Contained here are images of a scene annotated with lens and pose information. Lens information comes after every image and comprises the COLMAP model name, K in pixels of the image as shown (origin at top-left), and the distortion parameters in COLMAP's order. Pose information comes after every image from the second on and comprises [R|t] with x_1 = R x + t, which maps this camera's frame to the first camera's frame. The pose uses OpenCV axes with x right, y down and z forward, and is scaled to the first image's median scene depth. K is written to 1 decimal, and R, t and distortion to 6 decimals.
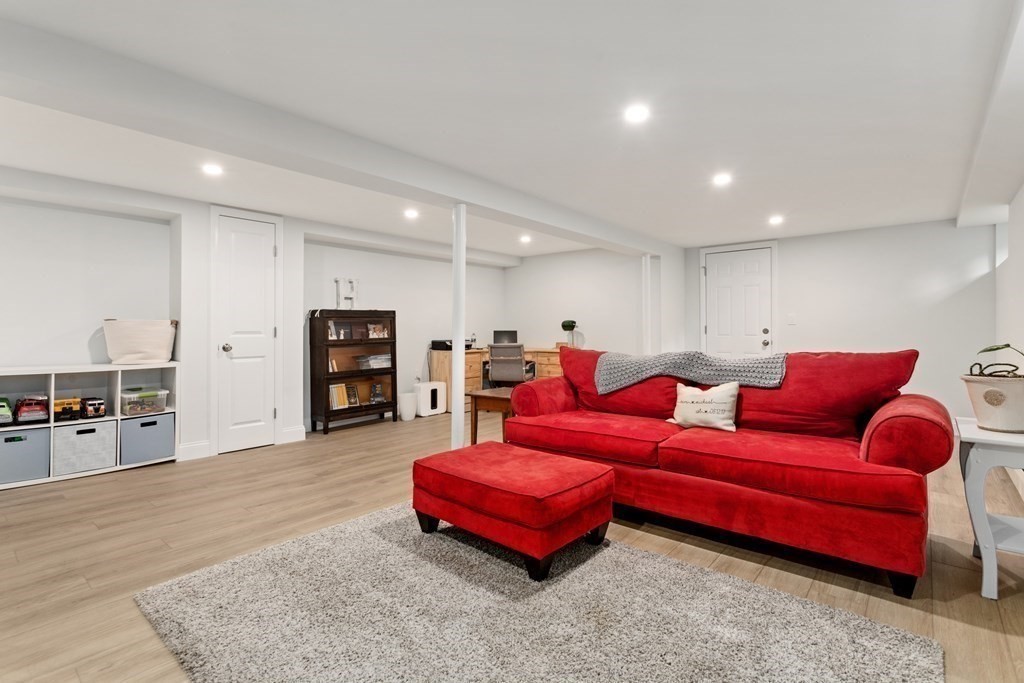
lens RADIAL K [[493.3, 0, 512.0], [0, 493.3, 341.5], [0, 0, 1]] dist [0.000670, -0.000035]
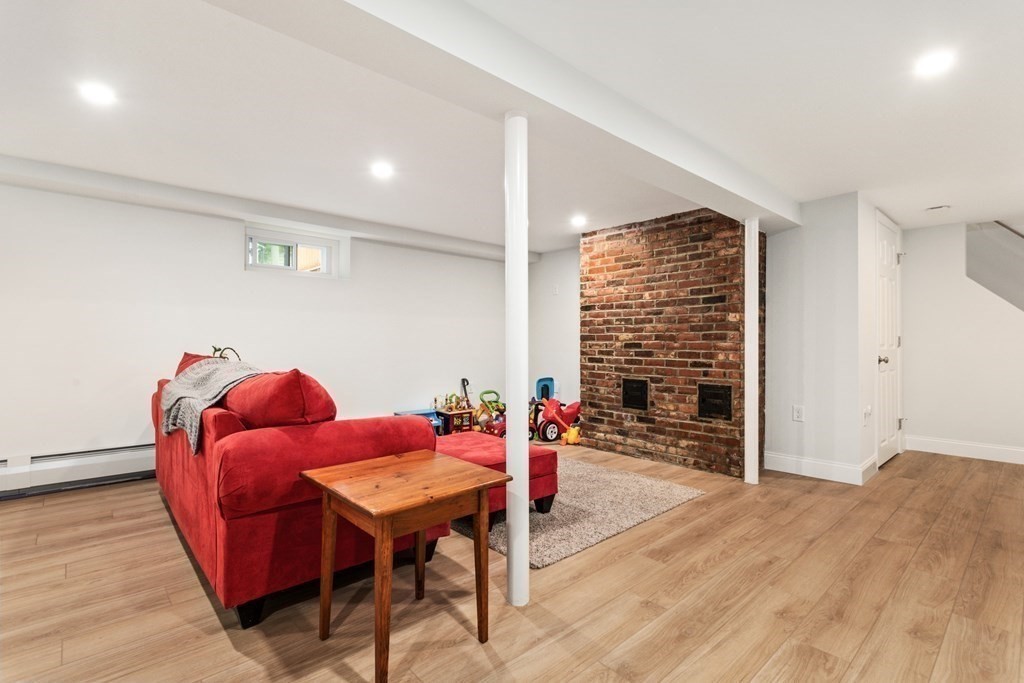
lens RADIAL K [[493.3, 0, 512.0], [0, 493.3, 341.5], [0, 0, 1]] dist [0.000670, -0.000035]
pose [[-0.990388, 0.005198, 0.138218, -0.126850], [0.007729, 0.999812, 0.017777, -0.022089], [-0.138099, 0.018674, -0.990242, 1.087596]]
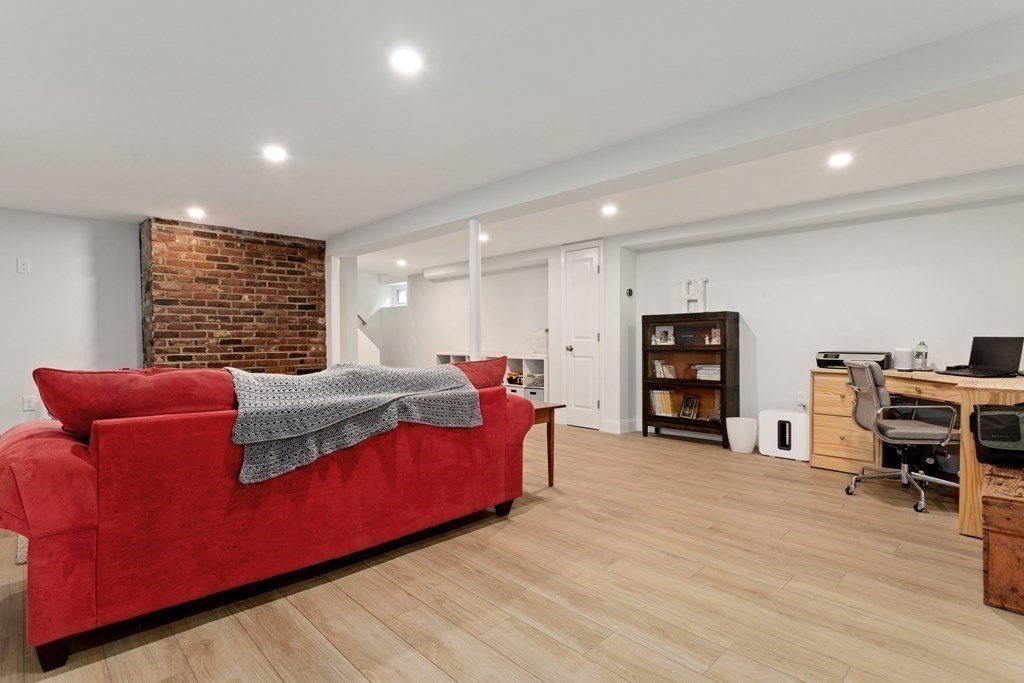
lens RADIAL K [[493.3, 0, 512.0], [0, 493.3, 341.5], [0, 0, 1]] dist [0.000670, -0.000035]
pose [[-0.090162, 0.020438, -0.995717, 0.665733], [-0.016217, 0.999627, 0.021987, -0.027974], [0.995795, 0.018130, -0.089797, 0.813867]]
